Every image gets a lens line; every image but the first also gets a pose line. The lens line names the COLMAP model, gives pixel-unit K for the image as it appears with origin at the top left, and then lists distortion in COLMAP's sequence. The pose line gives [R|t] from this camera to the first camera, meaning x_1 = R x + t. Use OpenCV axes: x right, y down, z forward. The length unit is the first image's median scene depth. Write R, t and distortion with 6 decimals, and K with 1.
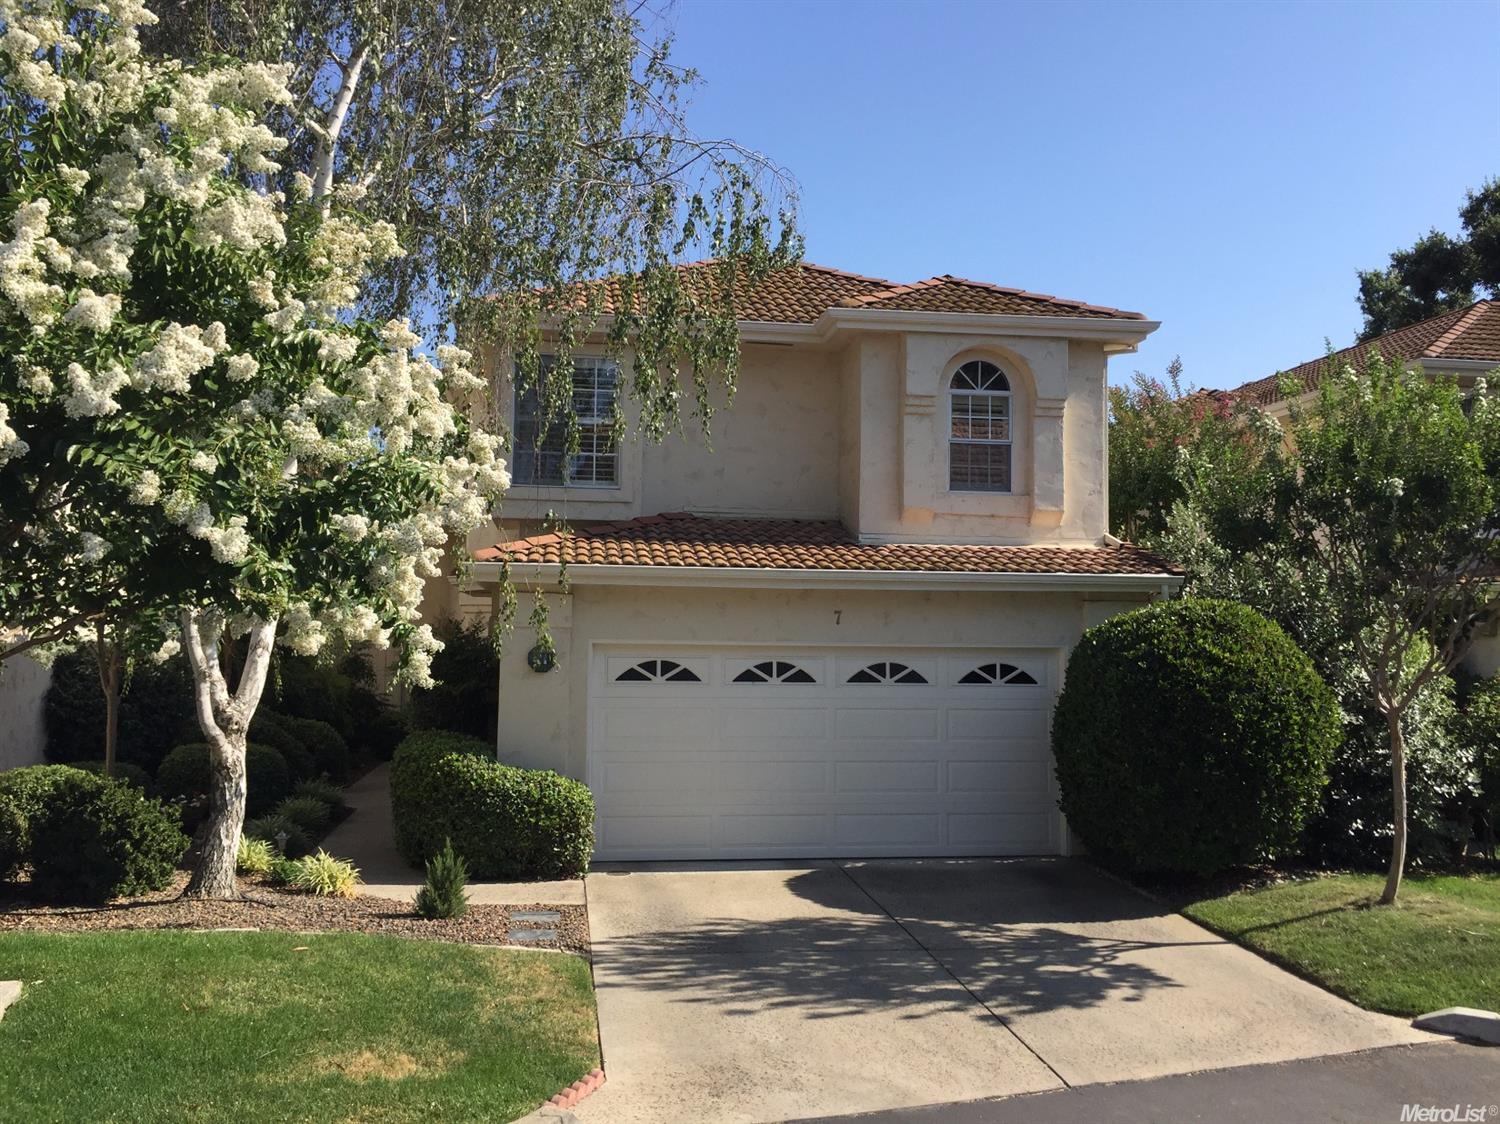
lens RADIAL K [[1279.5, 0, 754.2], [0, 1279.5, 556.0], [0, 0, 1]] dist [0.099783, -0.141829]
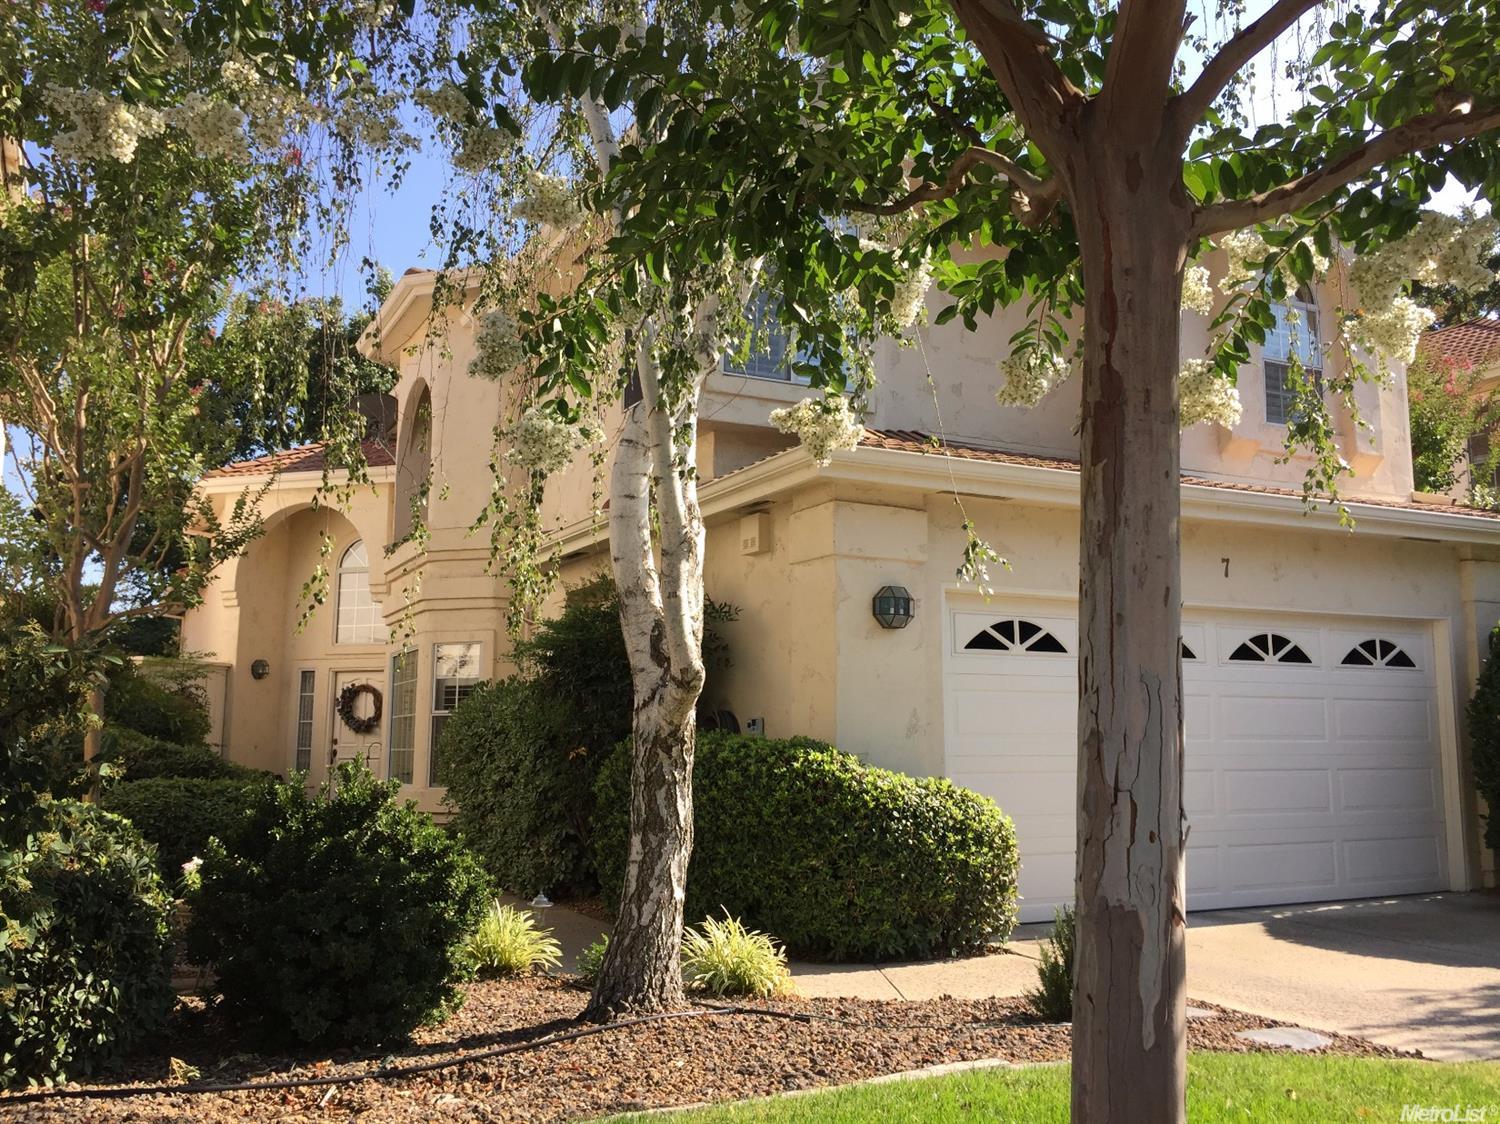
lens RADIAL K [[1279.5, 0, 754.2], [0, 1279.5, 556.0], [0, 0, 1]] dist [0.099783, -0.141829]
pose [[0.944236, 0.035552, 0.327345, -0.430219], [-0.010104, 0.996814, -0.079116, 0.103437], [-0.329115, 0.071397, 0.941587, 0.410682]]
